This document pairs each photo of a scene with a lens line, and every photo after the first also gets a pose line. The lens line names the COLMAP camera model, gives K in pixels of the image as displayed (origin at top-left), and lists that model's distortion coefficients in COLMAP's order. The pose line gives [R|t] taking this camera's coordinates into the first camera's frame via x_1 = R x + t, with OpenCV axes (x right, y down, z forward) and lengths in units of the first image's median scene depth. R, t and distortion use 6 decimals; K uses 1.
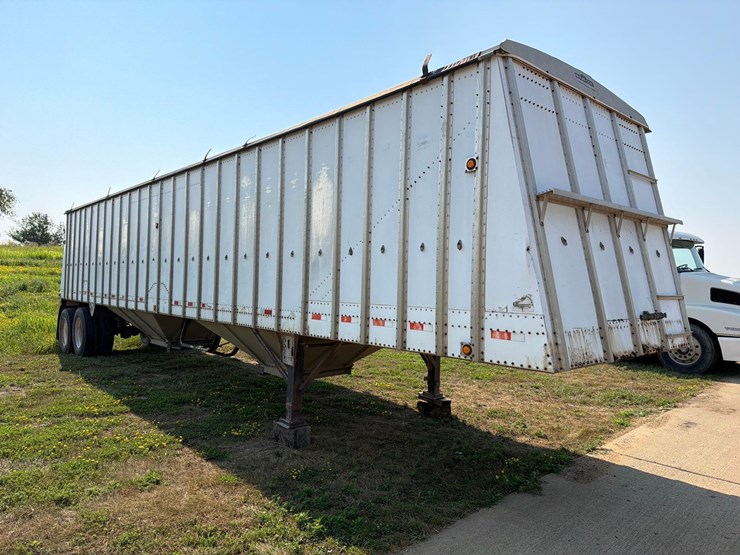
lens RADIAL K [[521.0, 0, 370.2], [0, 521.0, 278.2], [0, 0, 1]] dist [0.062827, -0.080407]
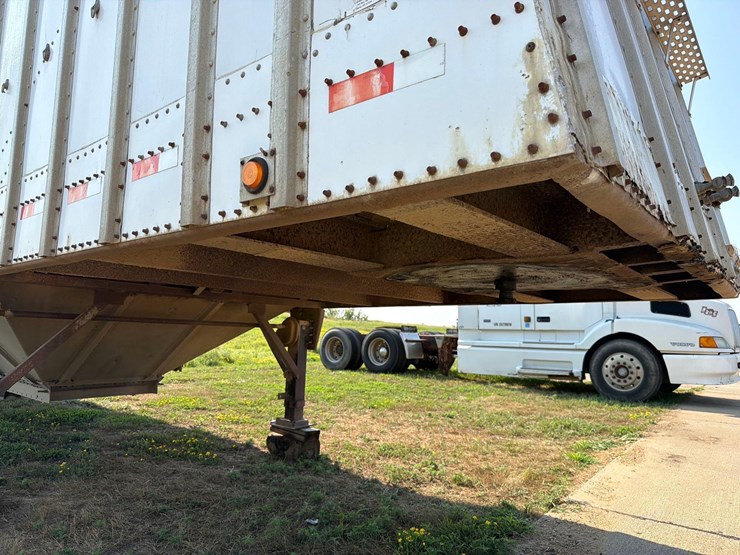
lens RADIAL K [[521.0, 0, 367.4], [0, 521.0, 284.9], [0, 0, 1]] dist [0.062827, -0.080407]
pose [[0.986909, 0.025861, 0.159190, 0.107601], [-0.011147, 0.995638, -0.092636, 0.119932], [-0.160892, 0.089649, 0.982892, 0.373301]]
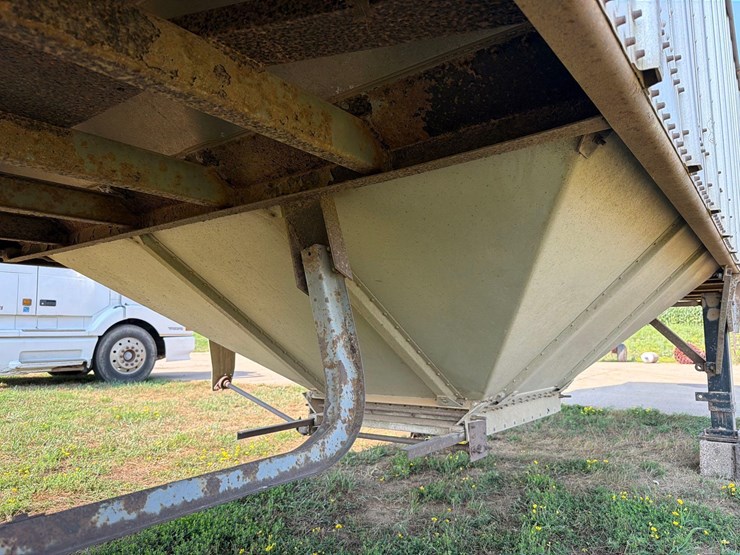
lens RADIAL K [[521.0, 0, 373.0], [0, 521.0, 277.4], [0, 0, 1]] dist [0.062827, -0.080407]
pose [[-0.204299, 0.088908, 0.974863, -0.508117], [-0.006786, 0.995714, -0.092231, 0.124424], [-0.978885, -0.025458, -0.202820, 1.169056]]
